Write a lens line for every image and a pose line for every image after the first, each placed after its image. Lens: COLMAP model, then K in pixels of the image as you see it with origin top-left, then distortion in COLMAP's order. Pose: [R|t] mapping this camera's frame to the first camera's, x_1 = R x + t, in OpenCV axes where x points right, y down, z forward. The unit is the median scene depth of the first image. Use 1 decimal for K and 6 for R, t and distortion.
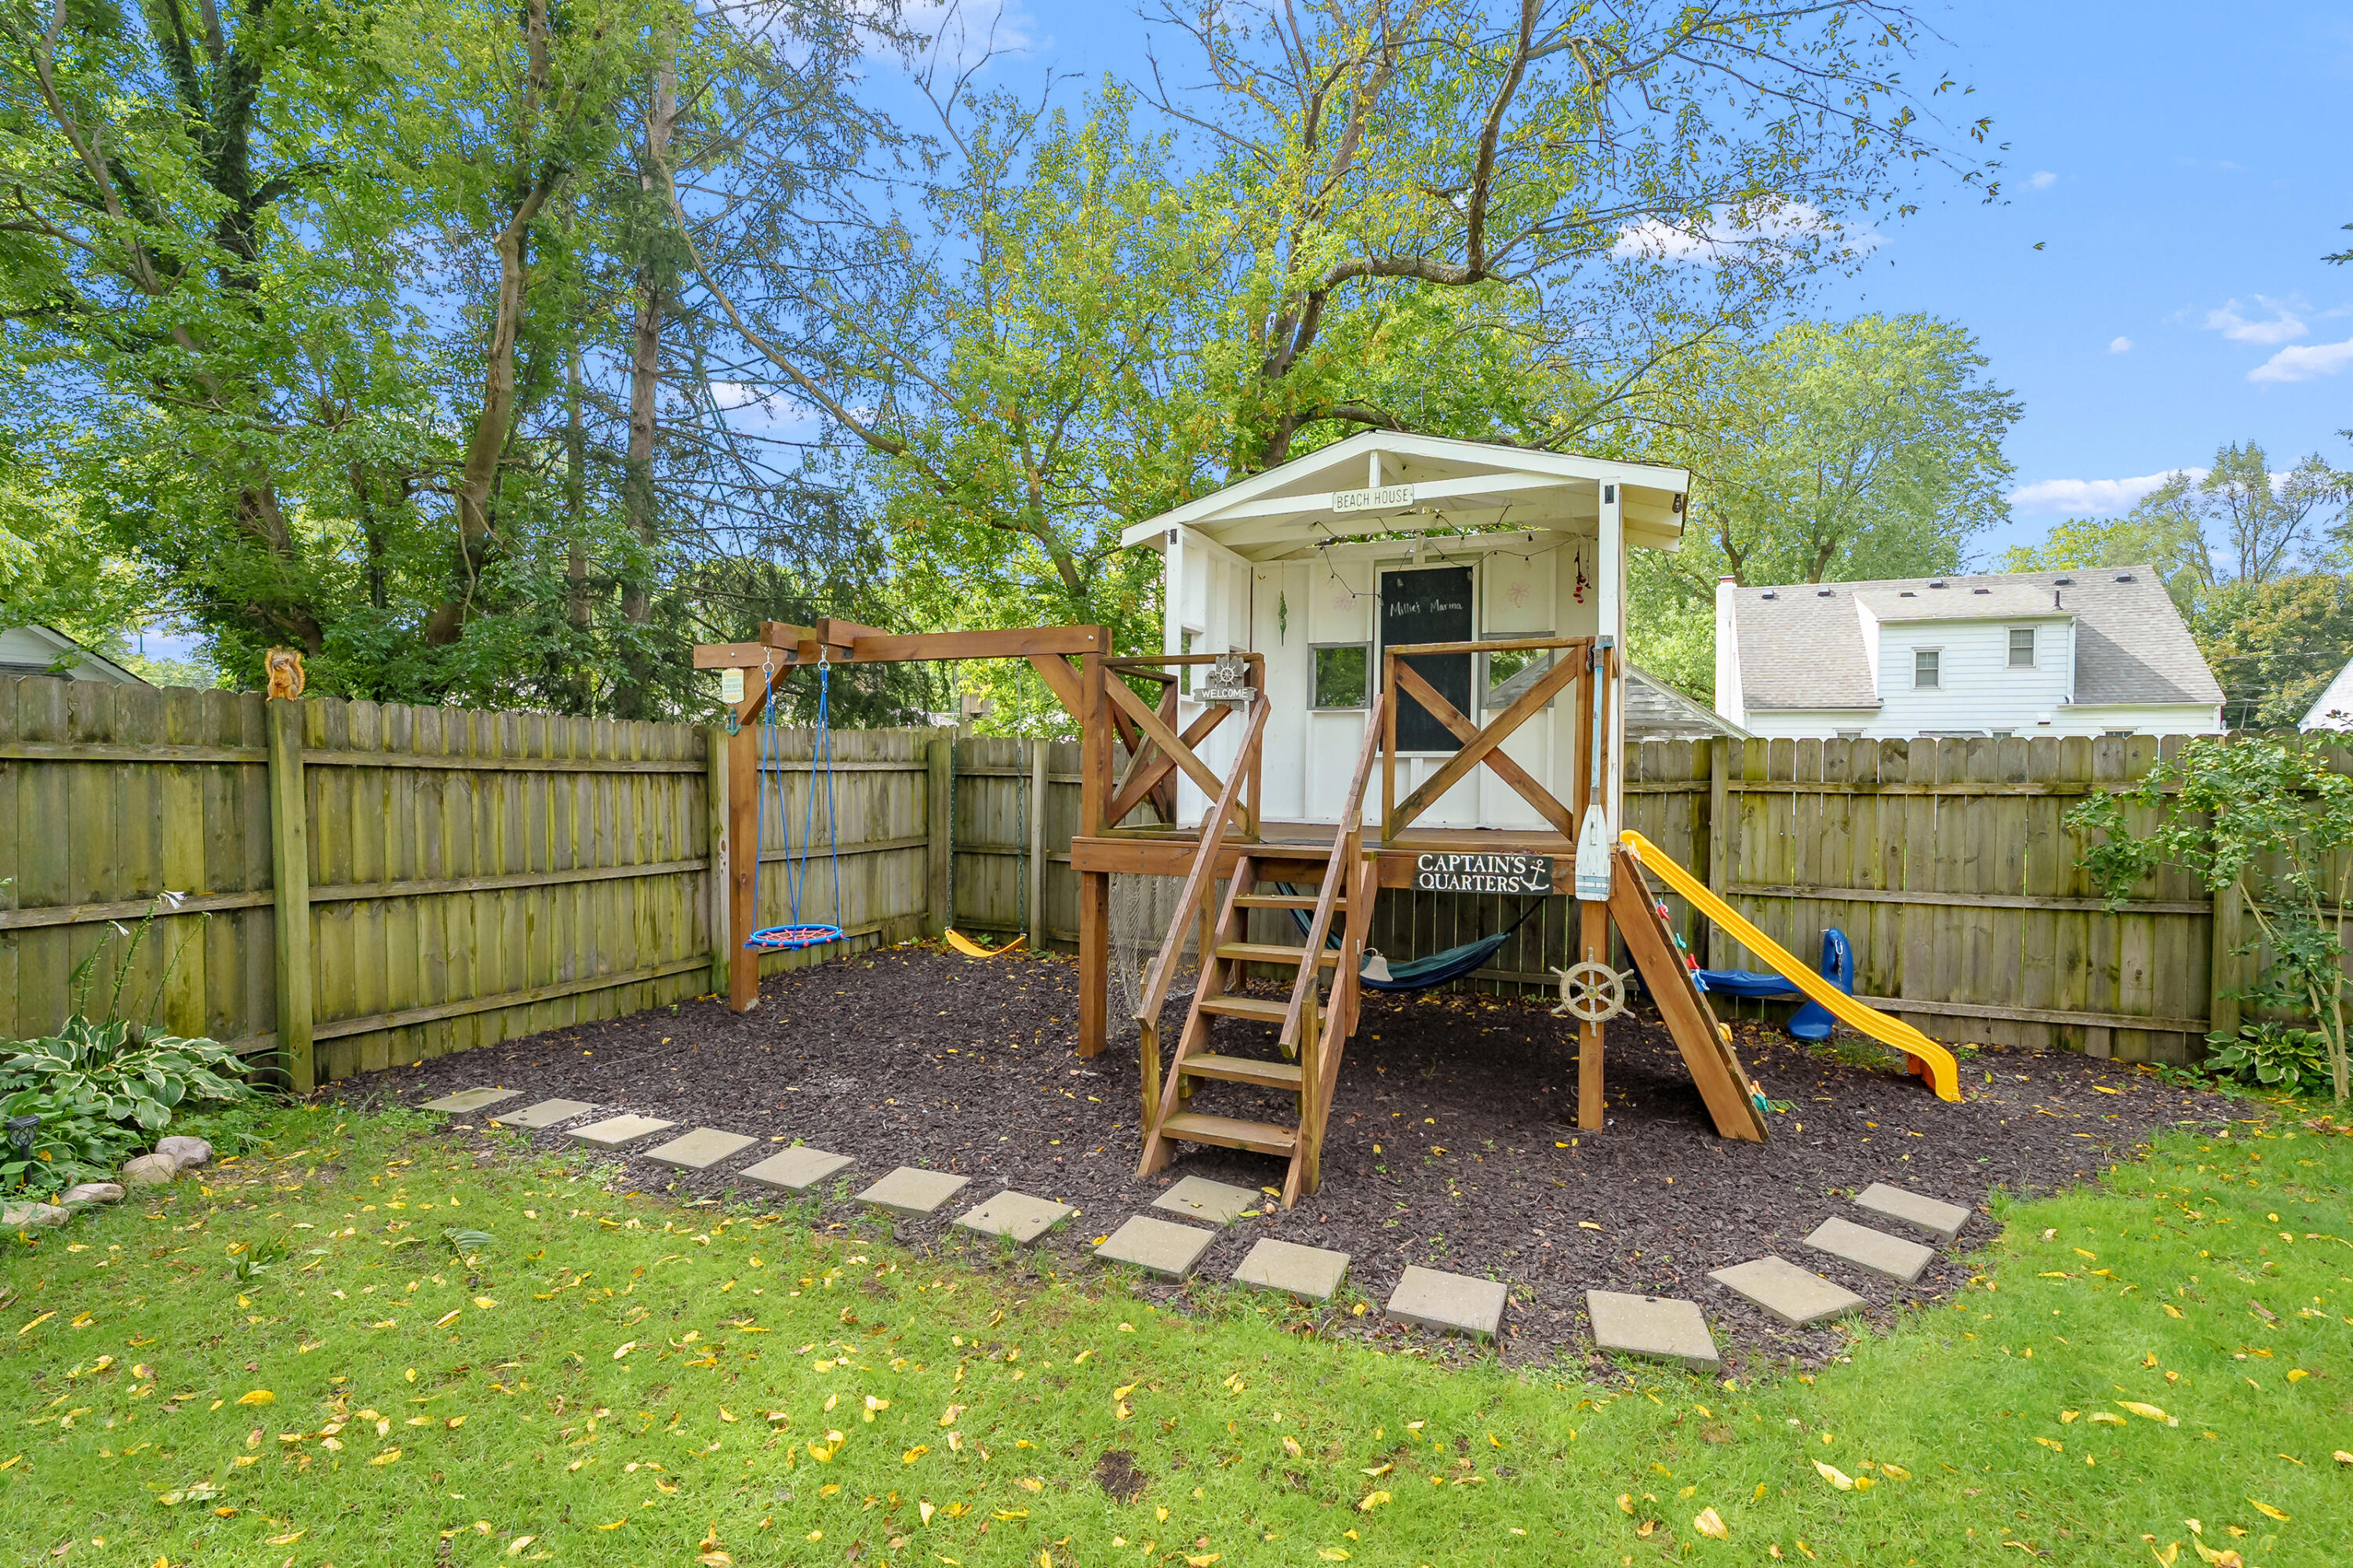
lens RADIAL K [[1067.1, 0, 1170.9], [0, 1067.1, 781.2], [0, 0, 1]] dist [-0.007964, 0.001626]
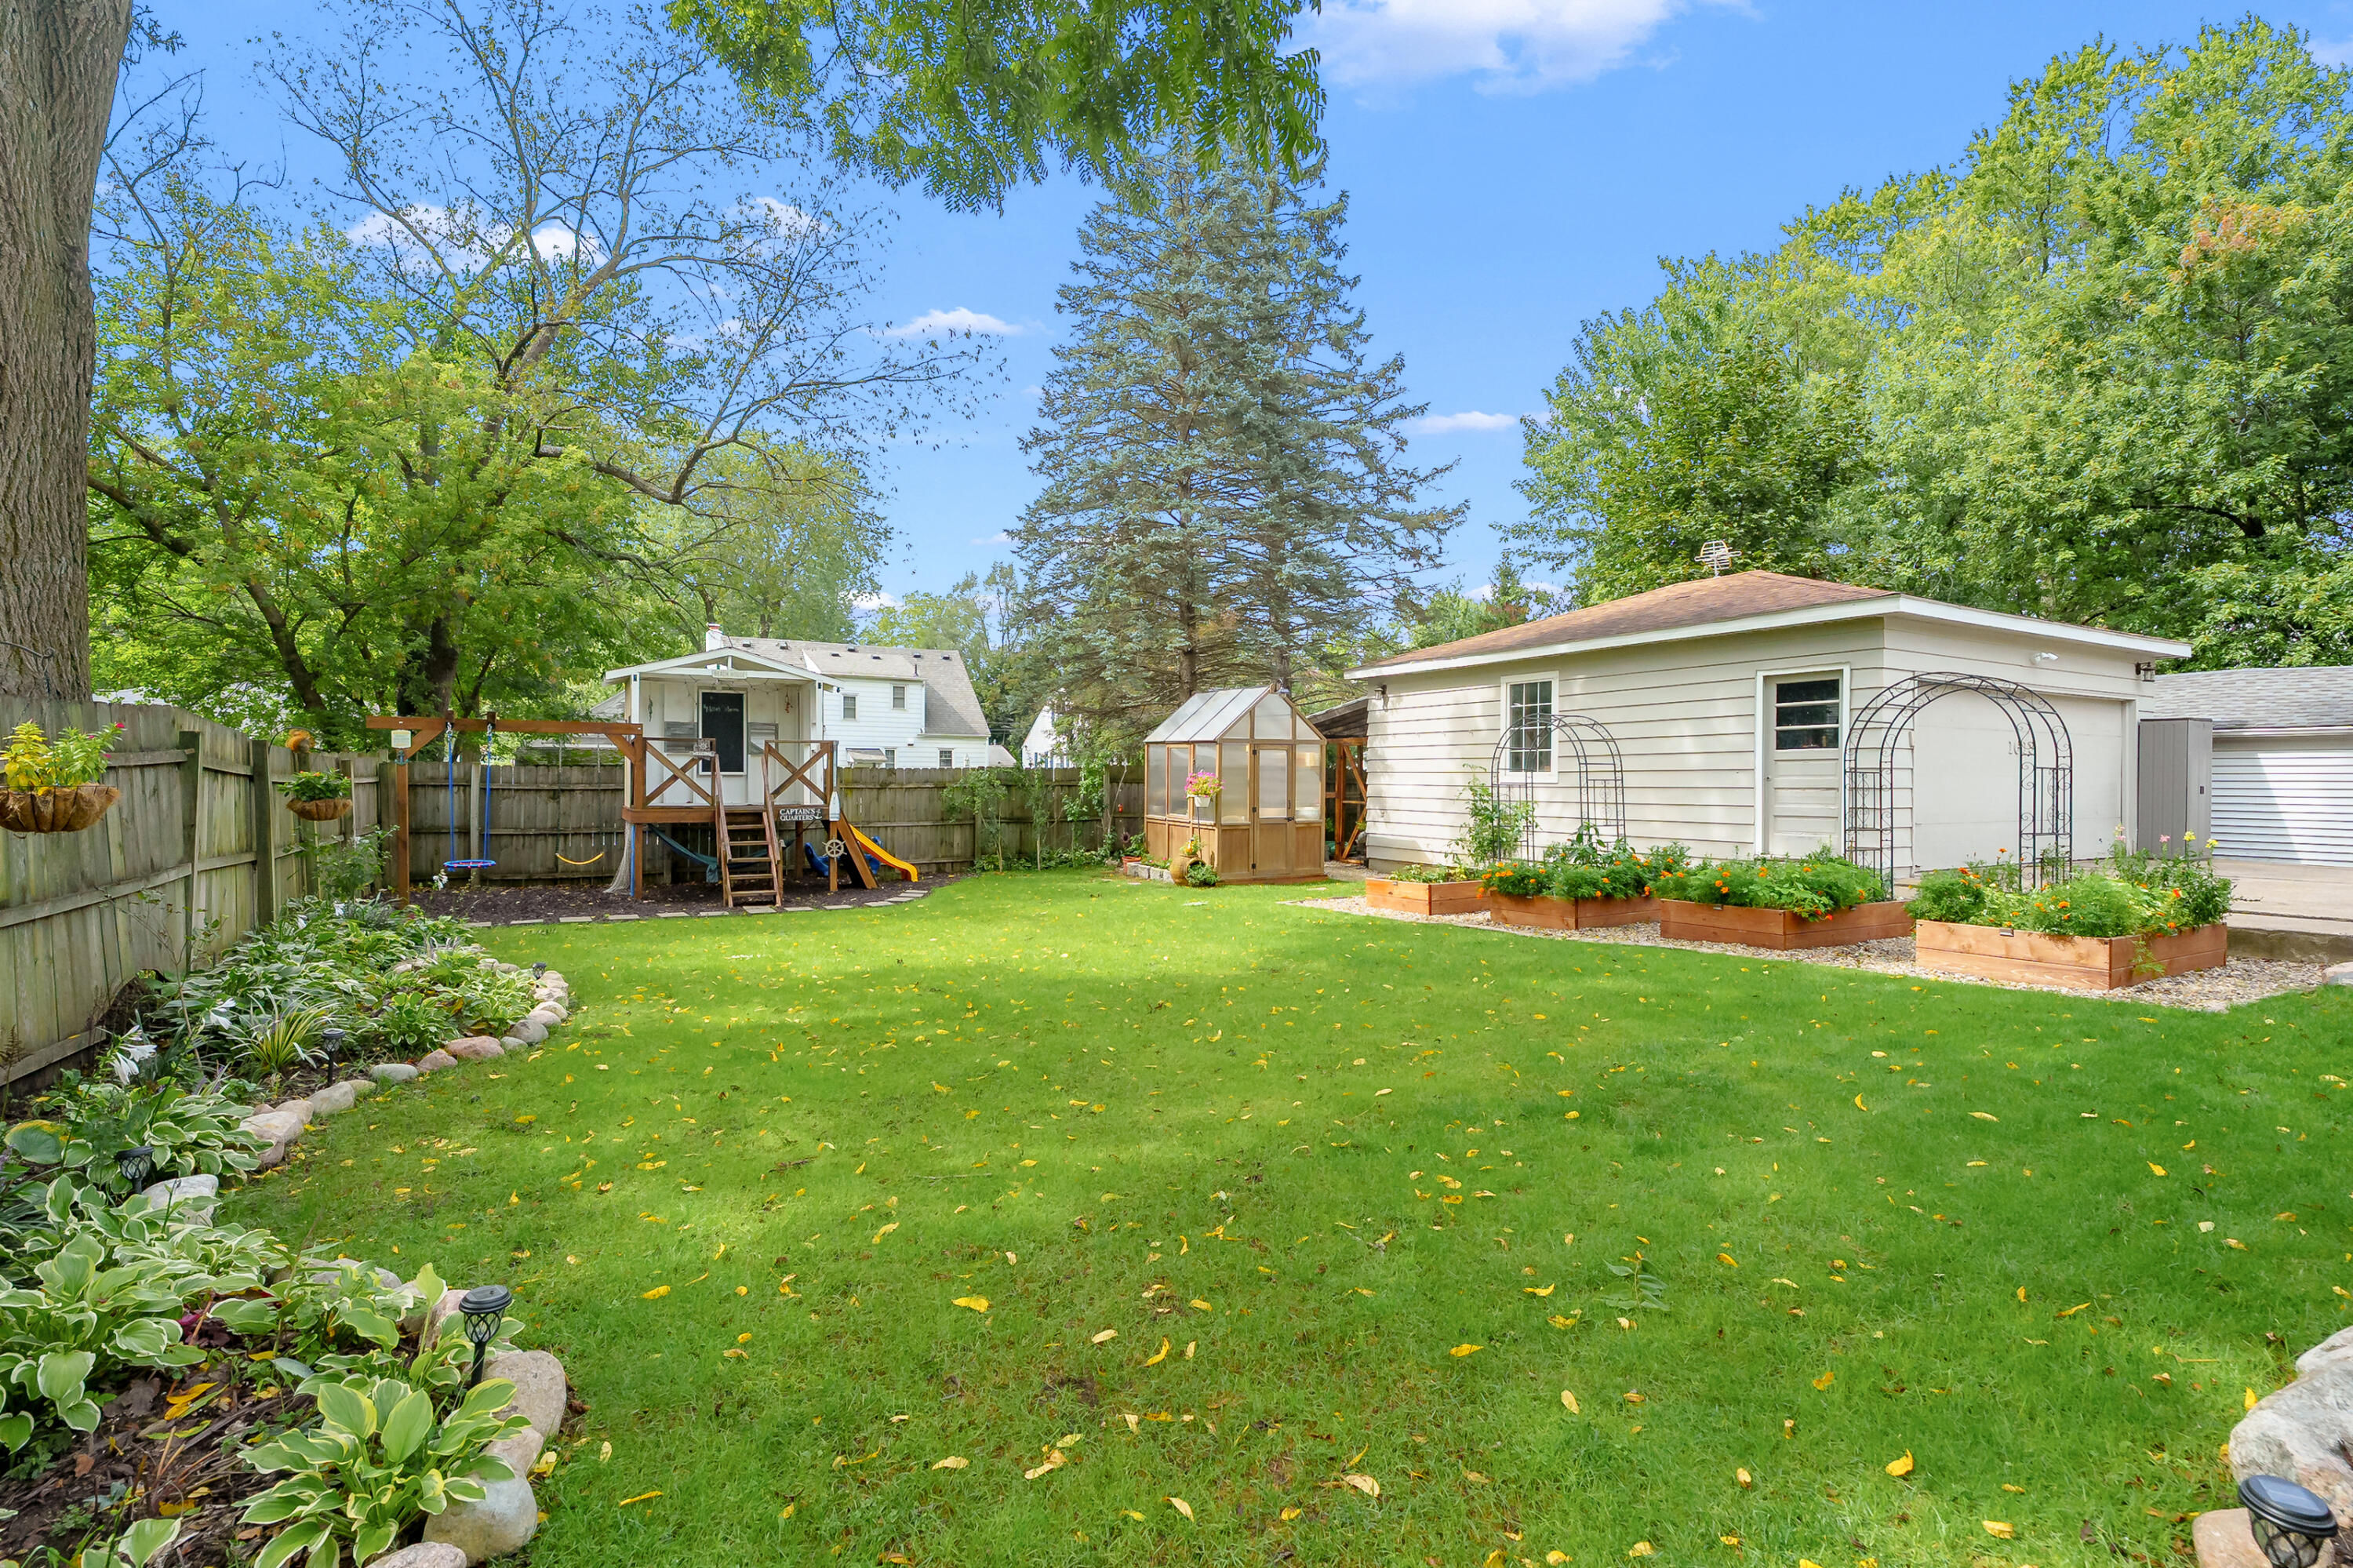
lens RADIAL K [[1067.1, 0, 1173.6], [0, 1067.1, 777.3], [0, 0, 1]] dist [-0.007964, 0.001626]
pose [[0.586072, -0.008528, 0.810214, -1.075874], [0.009678, 0.999947, 0.003524, -0.016654], [-0.810201, 0.005776, 0.586123, -1.159233]]
